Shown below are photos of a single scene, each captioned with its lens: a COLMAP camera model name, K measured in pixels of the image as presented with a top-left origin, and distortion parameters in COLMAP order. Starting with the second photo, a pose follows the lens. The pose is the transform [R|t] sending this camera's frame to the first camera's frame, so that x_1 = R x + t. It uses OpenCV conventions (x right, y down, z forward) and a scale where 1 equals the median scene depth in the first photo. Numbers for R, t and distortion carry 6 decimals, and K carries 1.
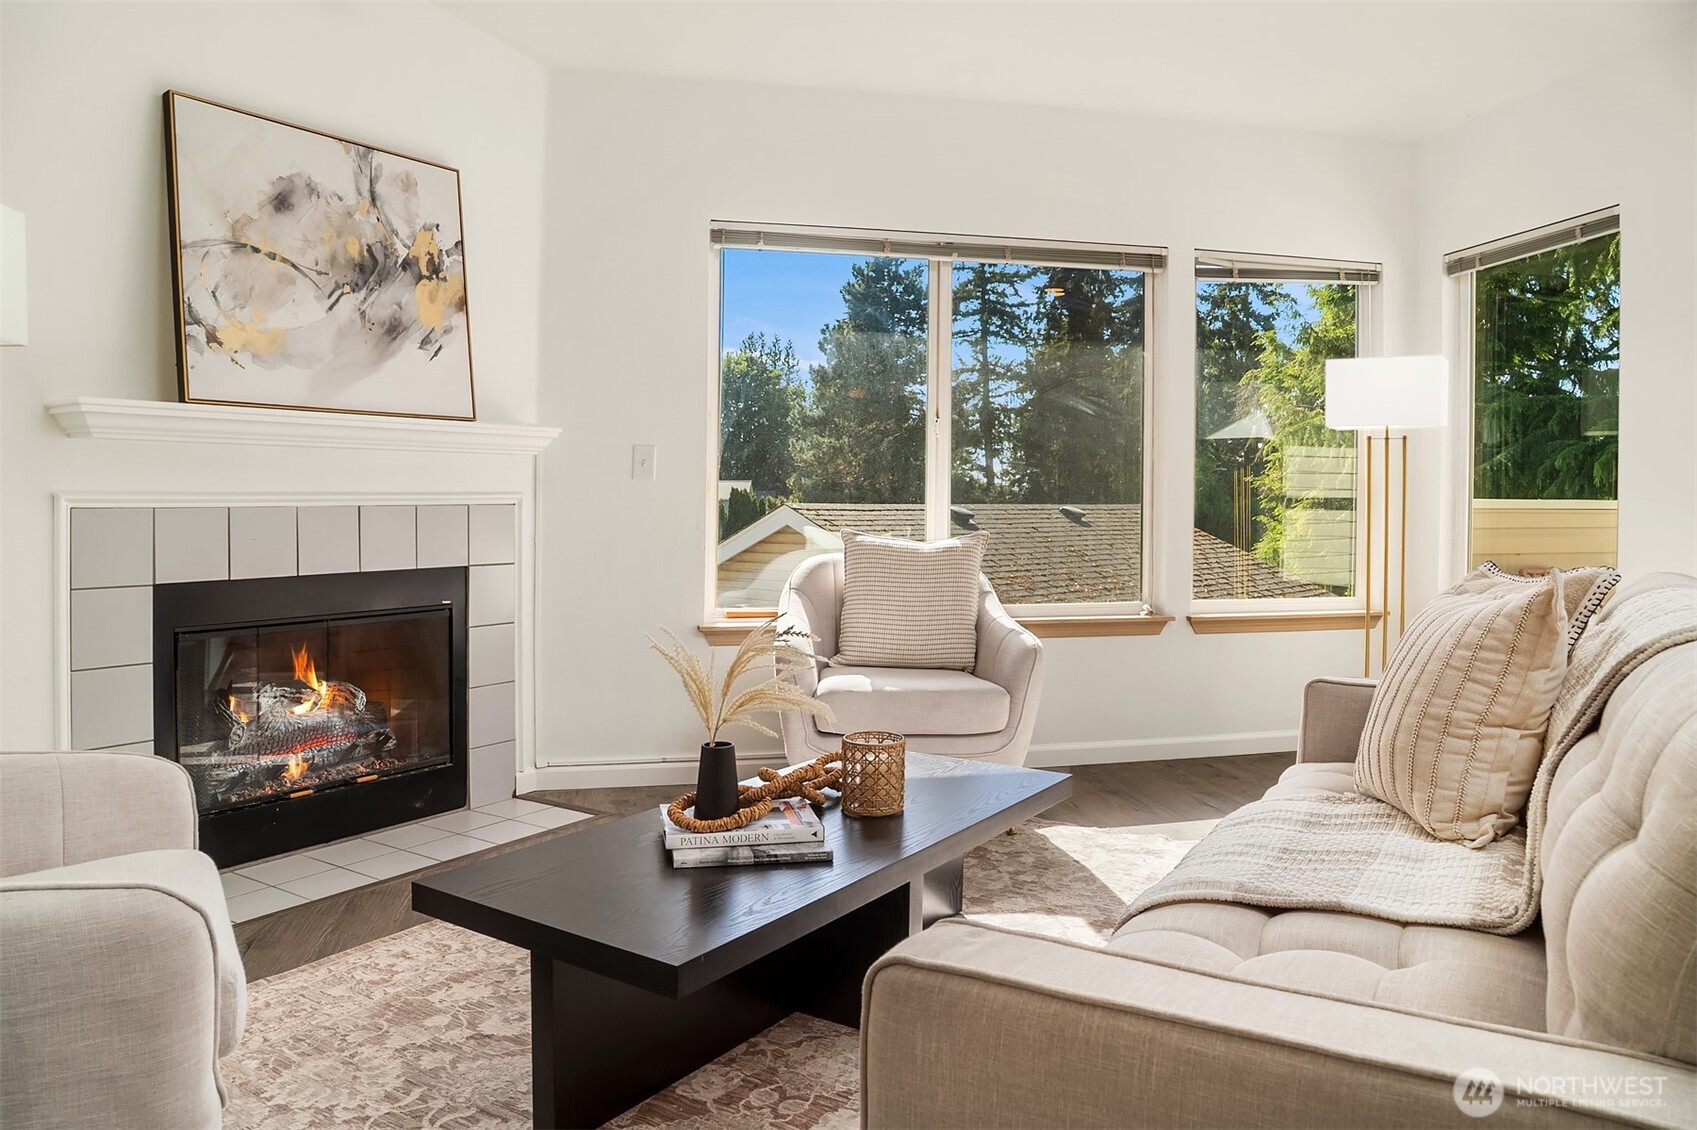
lens RADIAL K [[1153.3, 0, 874.6], [0, 1153.3, 515.7], [0, 0, 1]] dist [-0.090078, 0.032696]
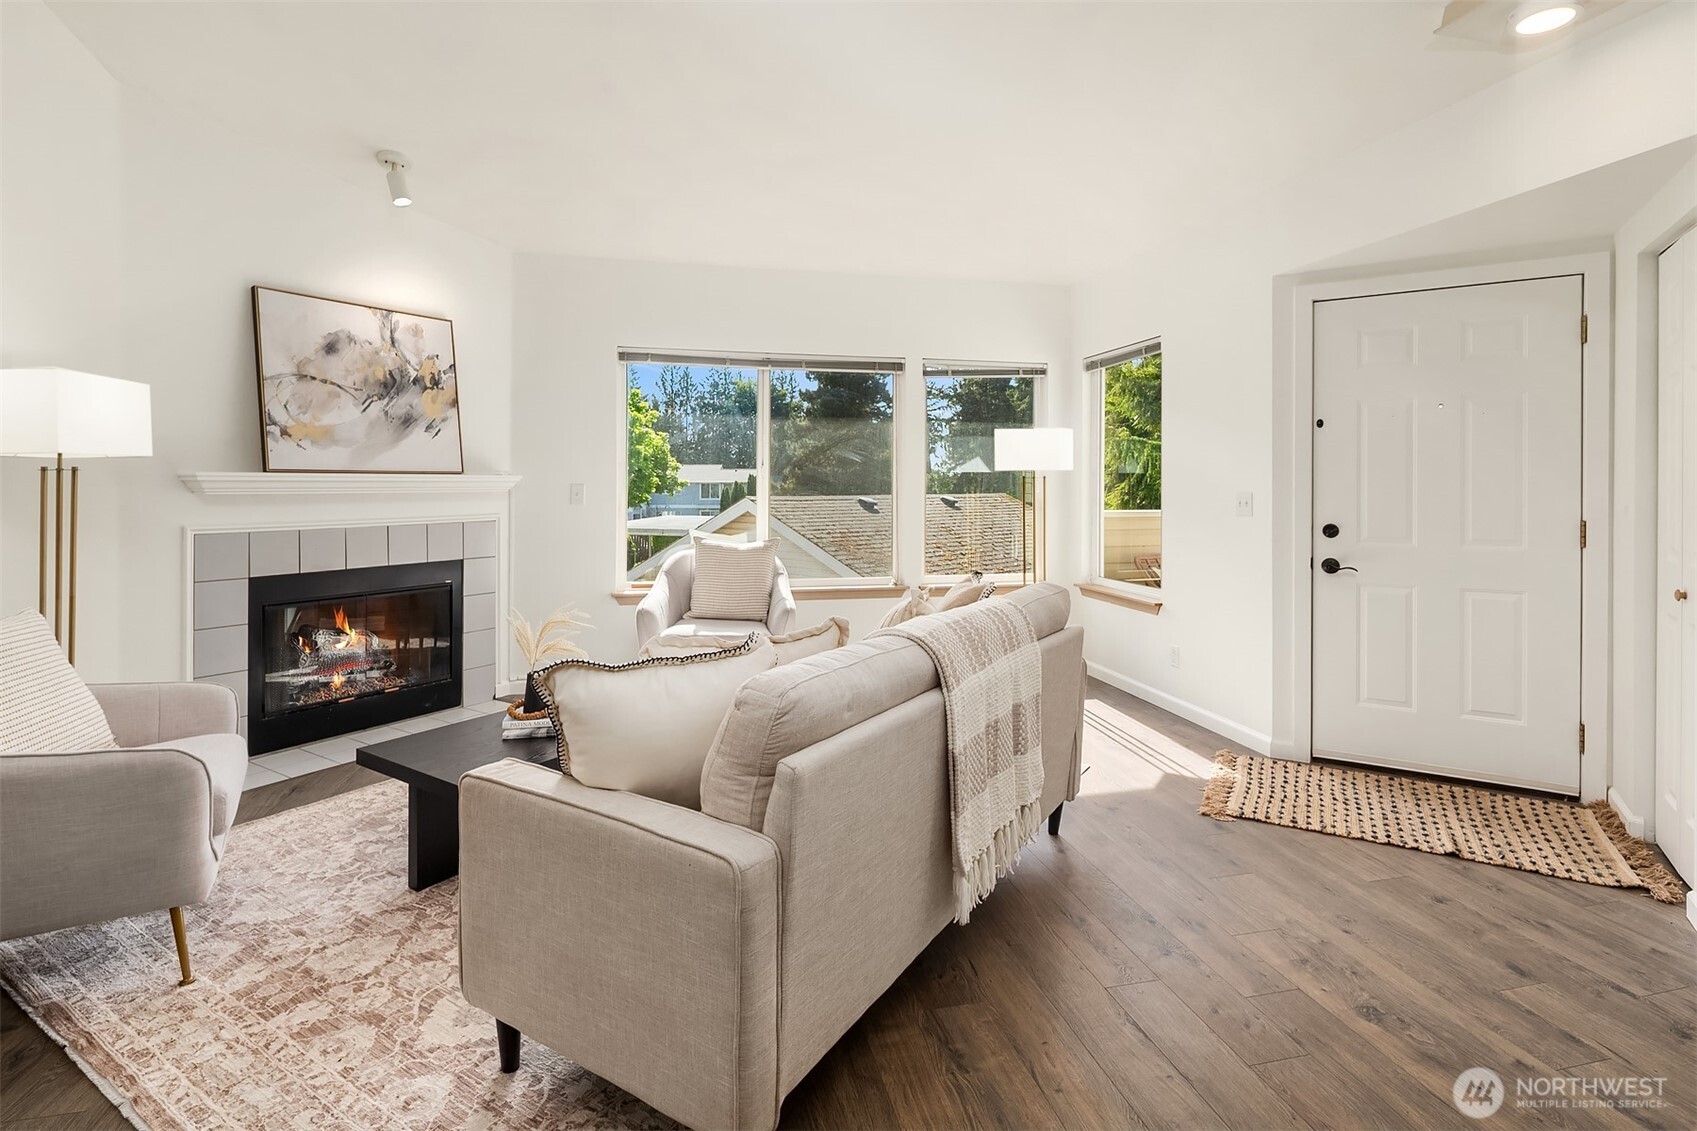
lens RADIAL K [[822.2, 0, 851.8], [0, 822.2, 488.7], [0, 0, 1]] dist [0.004778, -0.004371]
pose [[0.999956, -0.002510, -0.009005, 0.243669], [0.002478, 0.999991, -0.003558, -0.058522], [0.009014, 0.003535, 0.999953, -0.209481]]
